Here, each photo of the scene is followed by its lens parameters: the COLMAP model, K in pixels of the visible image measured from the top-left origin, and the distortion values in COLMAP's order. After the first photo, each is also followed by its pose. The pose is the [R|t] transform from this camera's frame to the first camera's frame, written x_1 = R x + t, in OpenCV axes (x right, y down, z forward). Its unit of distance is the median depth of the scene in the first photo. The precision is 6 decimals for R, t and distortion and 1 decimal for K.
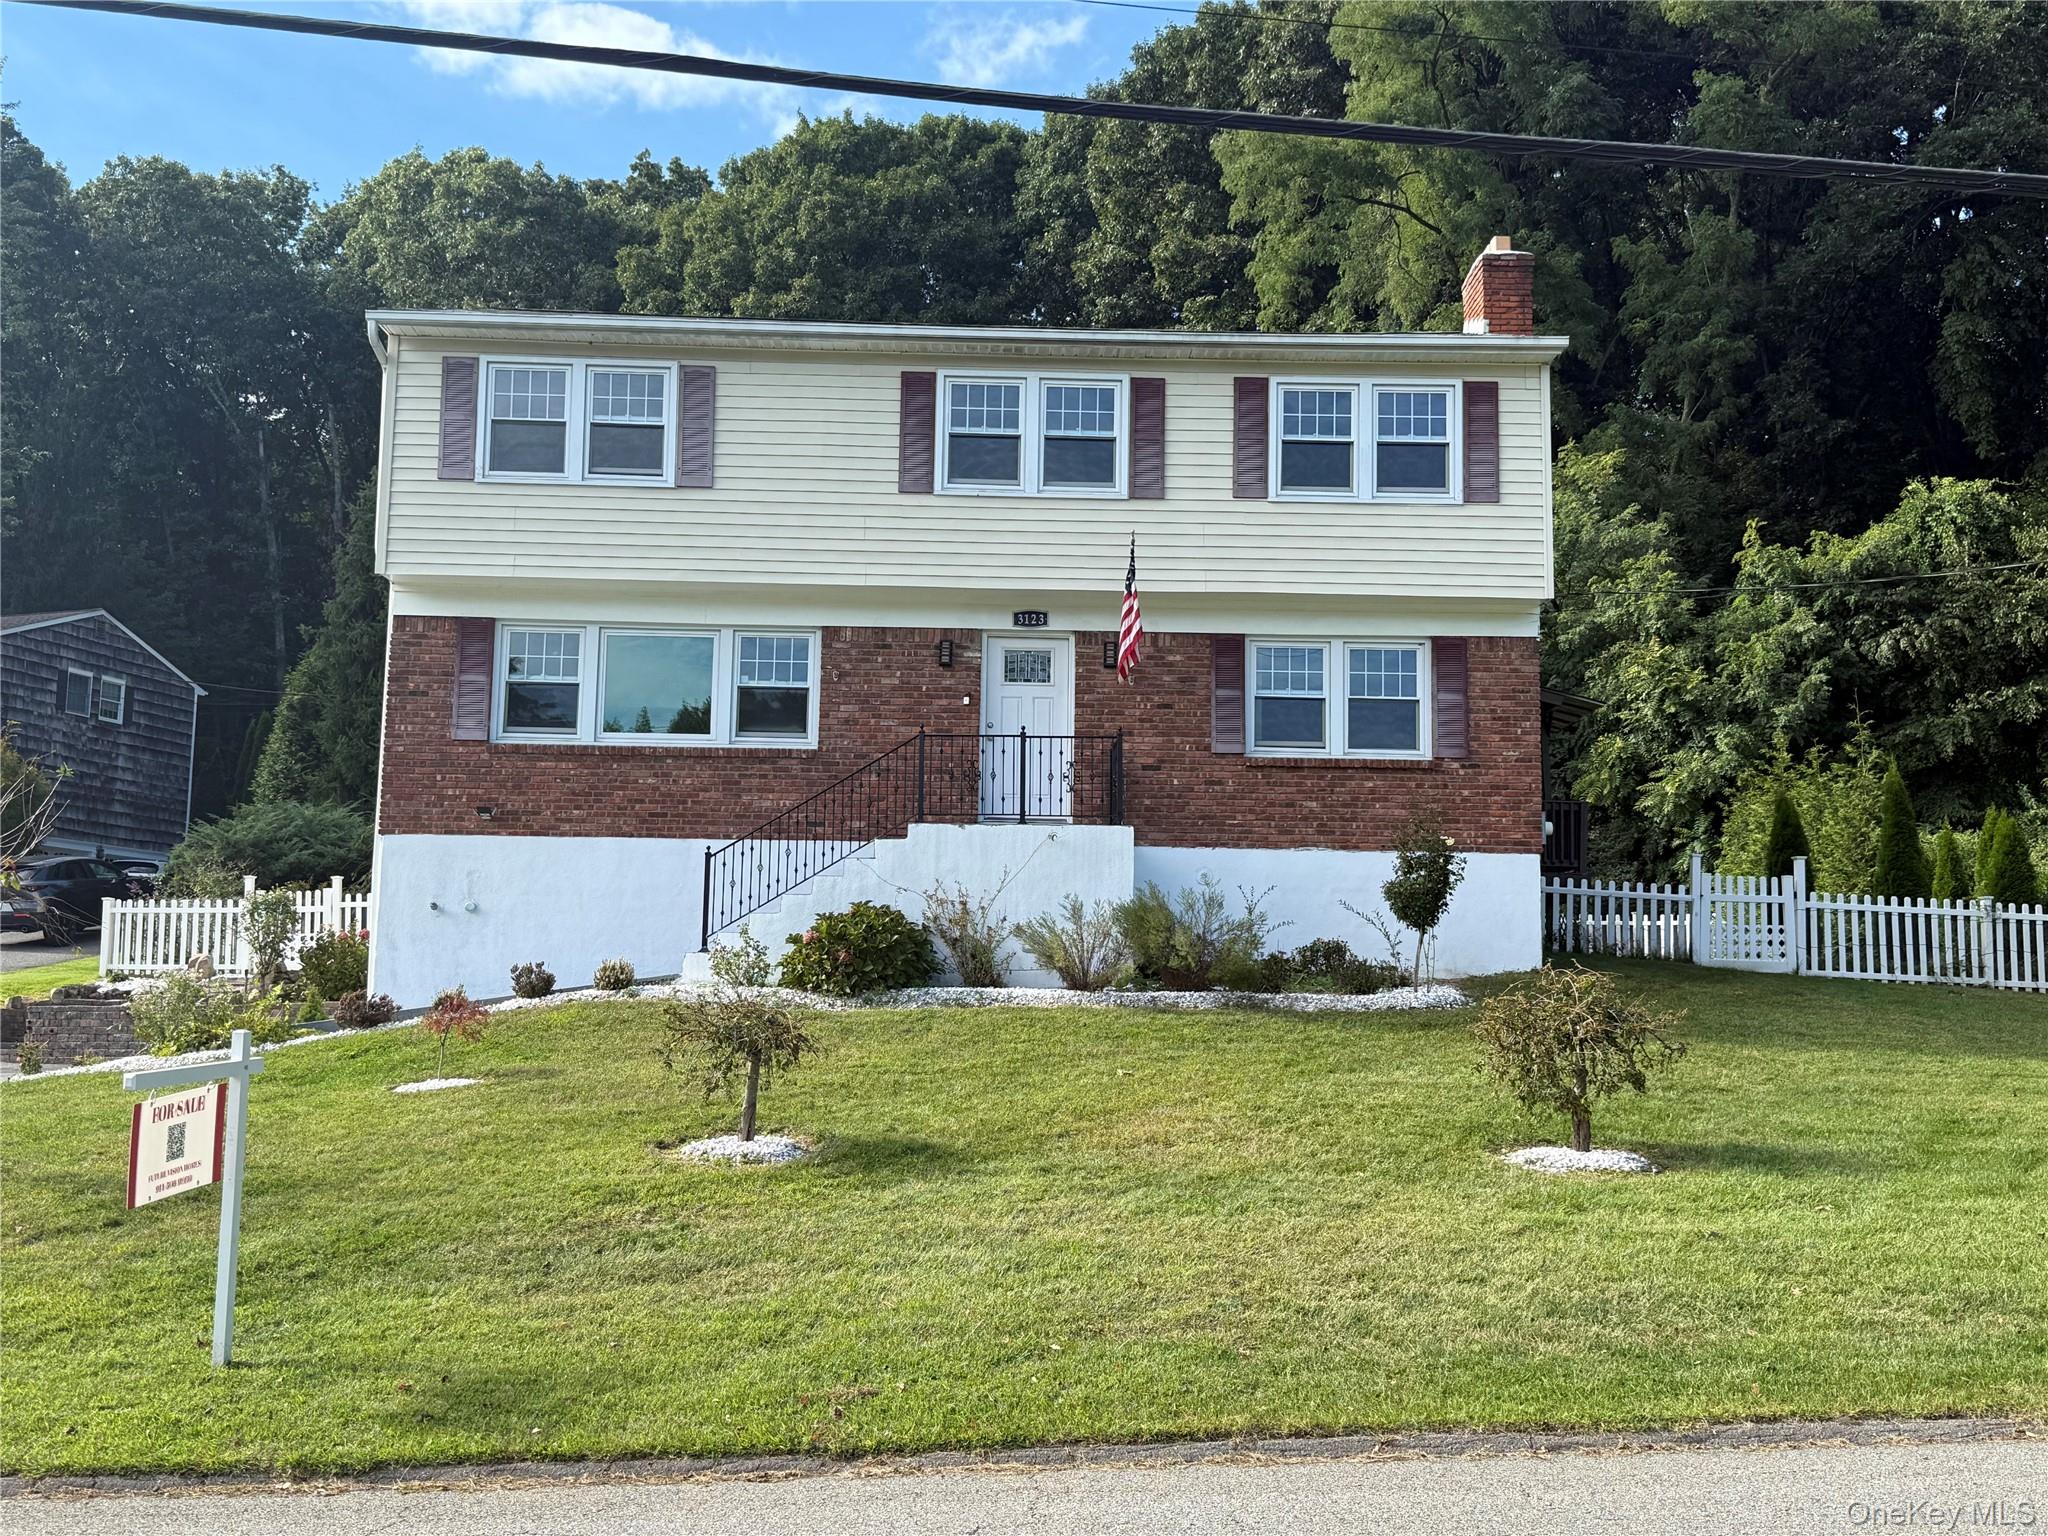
lens RADIAL K [[2065.6, 0, 1026.3], [0, 2065.6, 769.0], [0, 0, 1]] dist [0.018981, 0.000000]
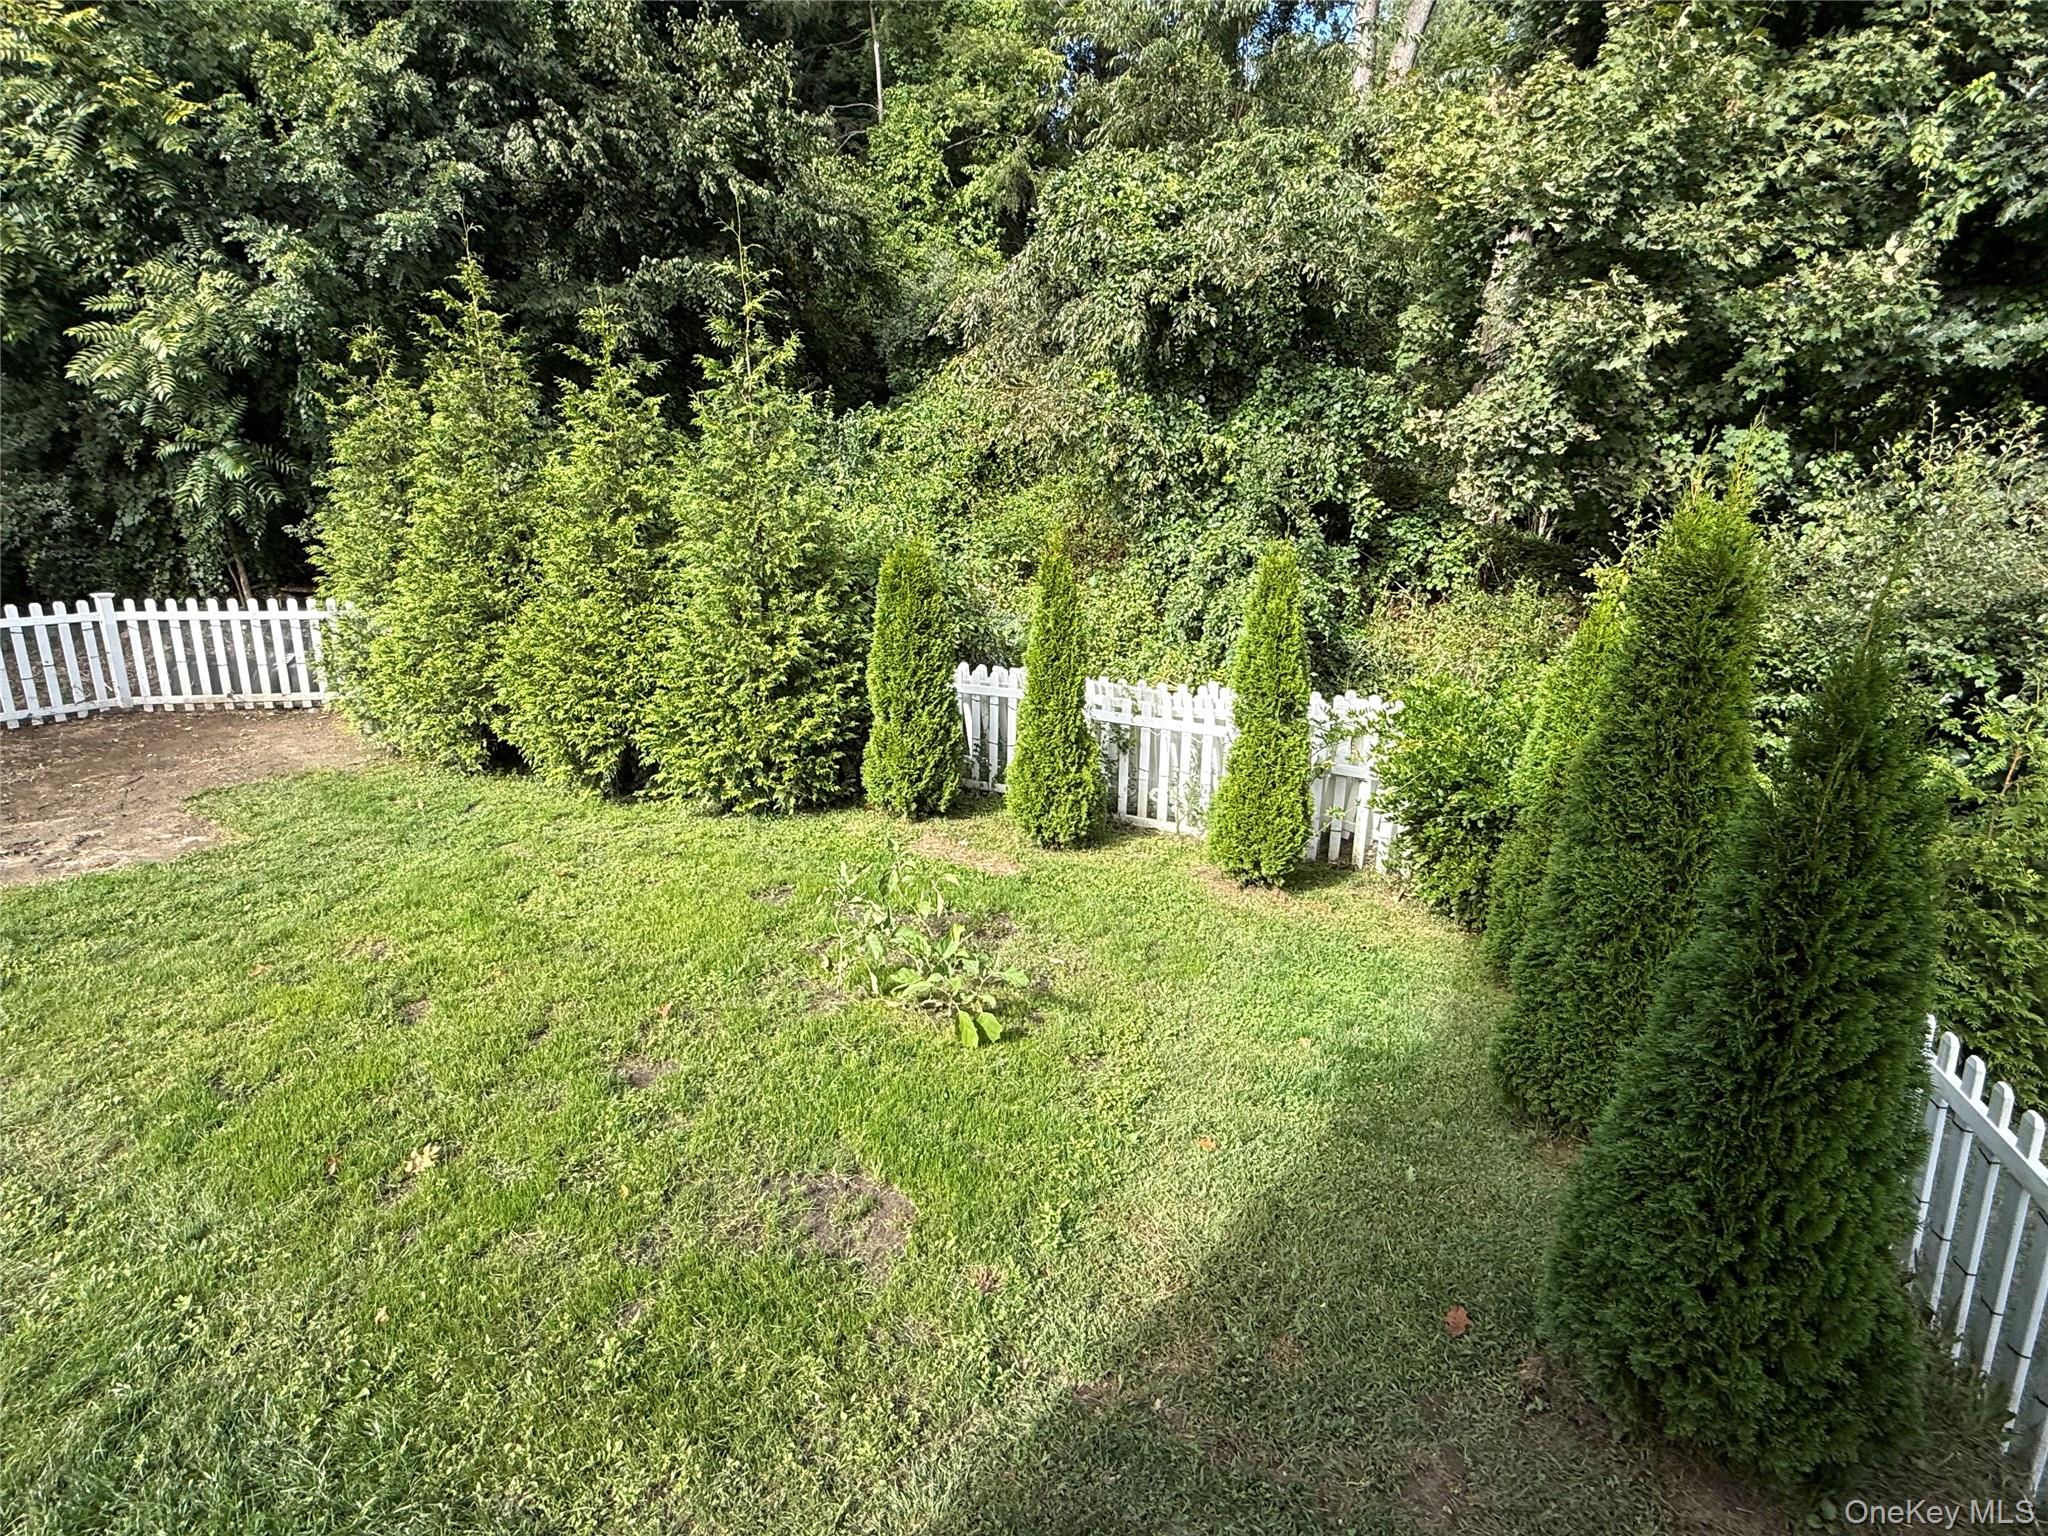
lens RADIAL K [[1017.0, 0, 1021.5], [0, 1017.0, 781.9], [0, 0, 1]] dist [0.000427, 0.001616]
pose [[0.466171, -0.228089, 0.854787, 0.181093], [-0.126452, 0.939095, 0.319548, 0.004309], [-0.875611, -0.257054, 0.408936, 0.711665]]
